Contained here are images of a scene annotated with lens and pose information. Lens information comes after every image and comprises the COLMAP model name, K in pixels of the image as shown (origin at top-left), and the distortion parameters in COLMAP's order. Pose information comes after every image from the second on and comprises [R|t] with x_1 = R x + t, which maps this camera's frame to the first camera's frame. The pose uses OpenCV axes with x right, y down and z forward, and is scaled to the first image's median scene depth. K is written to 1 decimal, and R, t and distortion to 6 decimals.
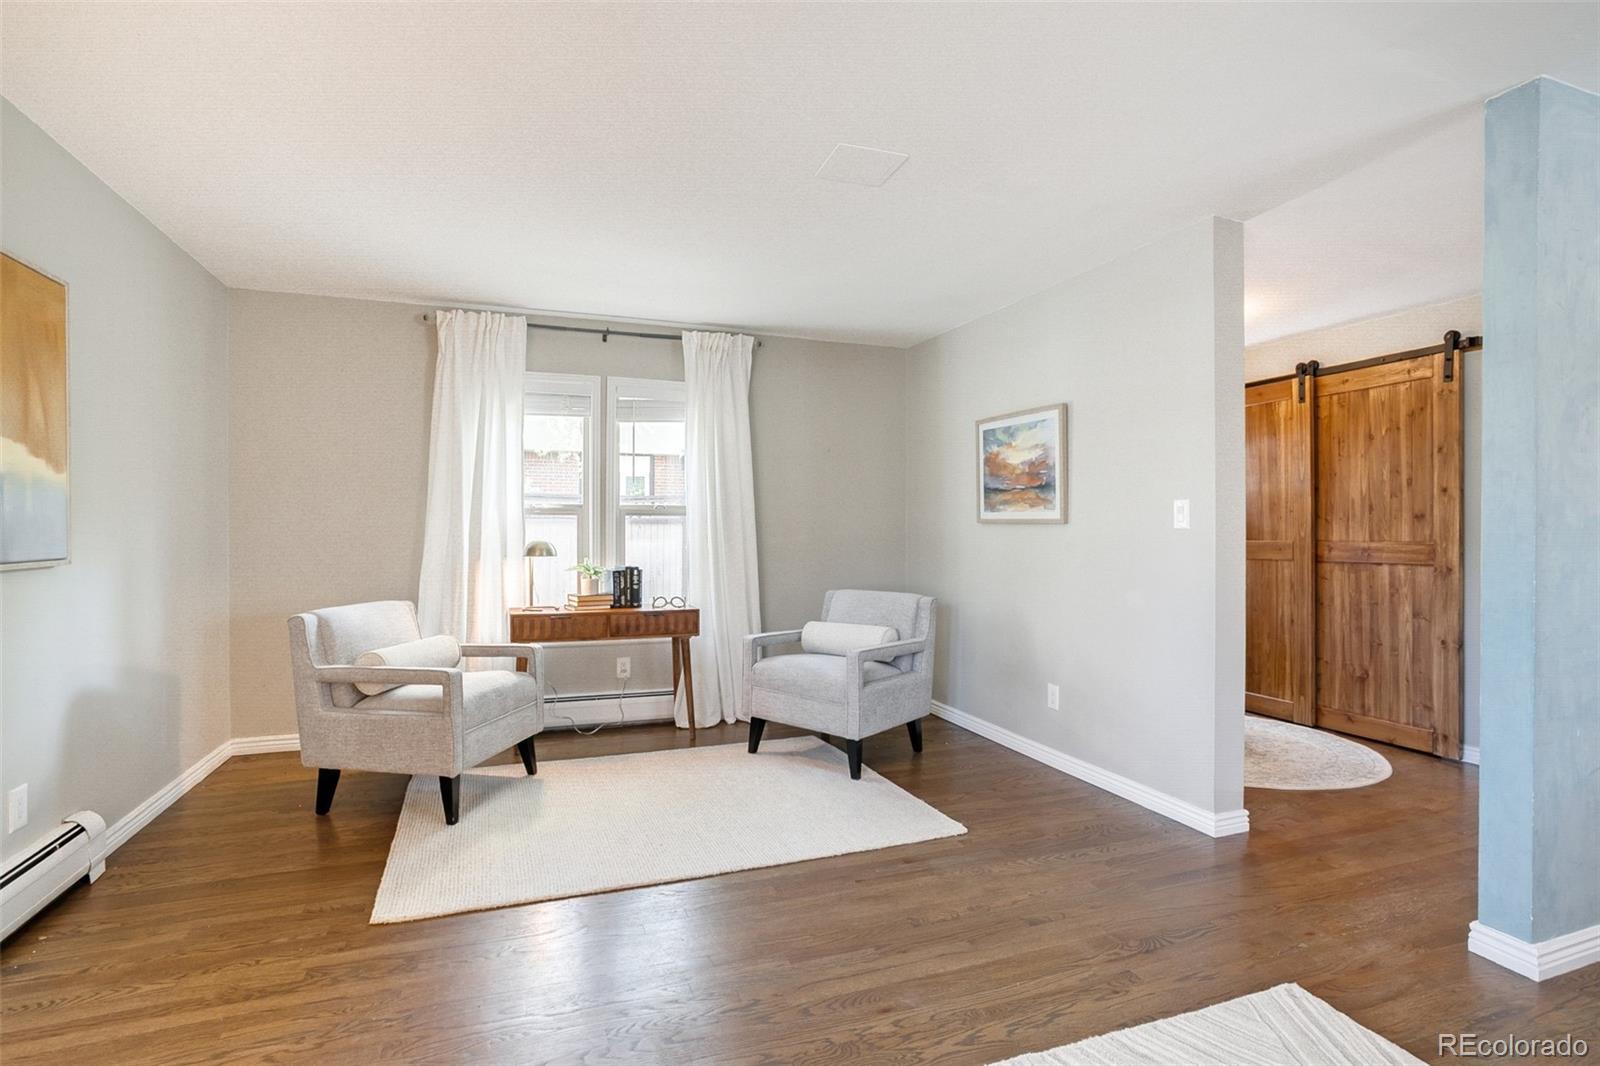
lens RADIAL K [[784.8, 0, 793.4], [0, 784.8, 542.7], [0, 0, 1]] dist [-0.017735, 0.000189]
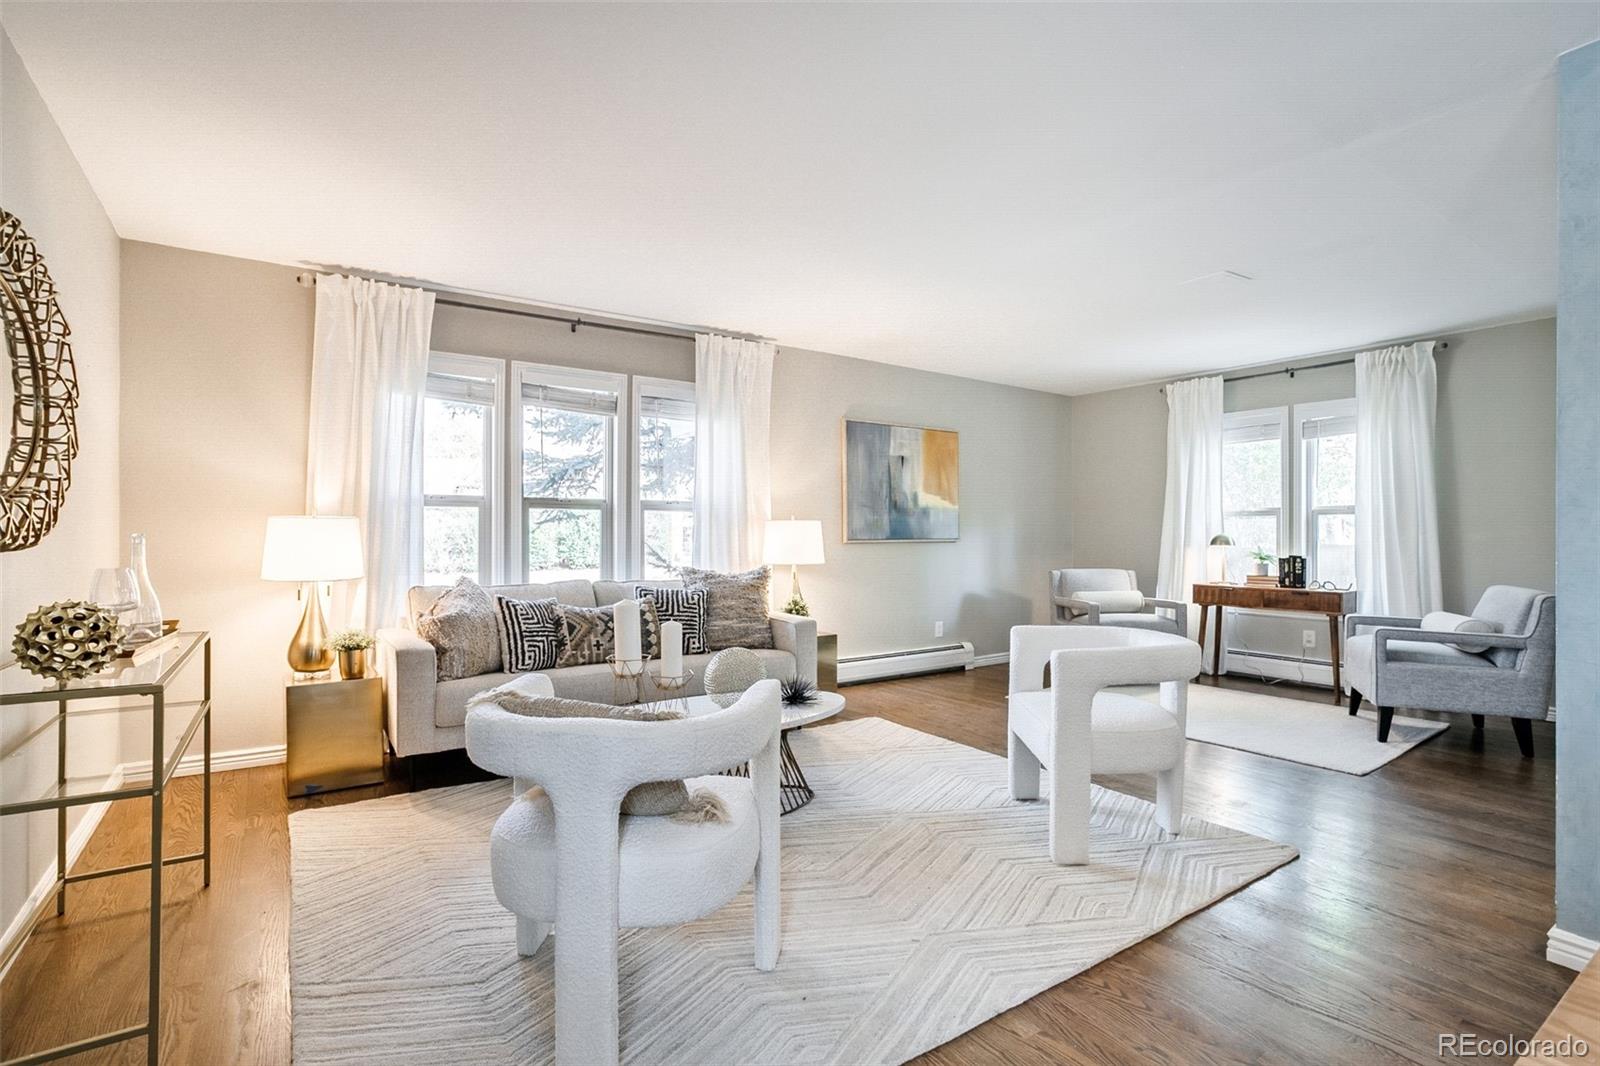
lens RADIAL K [[784.8, 0, 796.7], [0, 784.8, 528.4], [0, 0, 1]] dist [-0.017735, 0.000189]
pose [[0.261458, -0.009172, -0.965171, 0.791607], [-0.014664, 0.999802, -0.013473, 0.016294], [0.965103, 0.017676, 0.261272, -0.098343]]
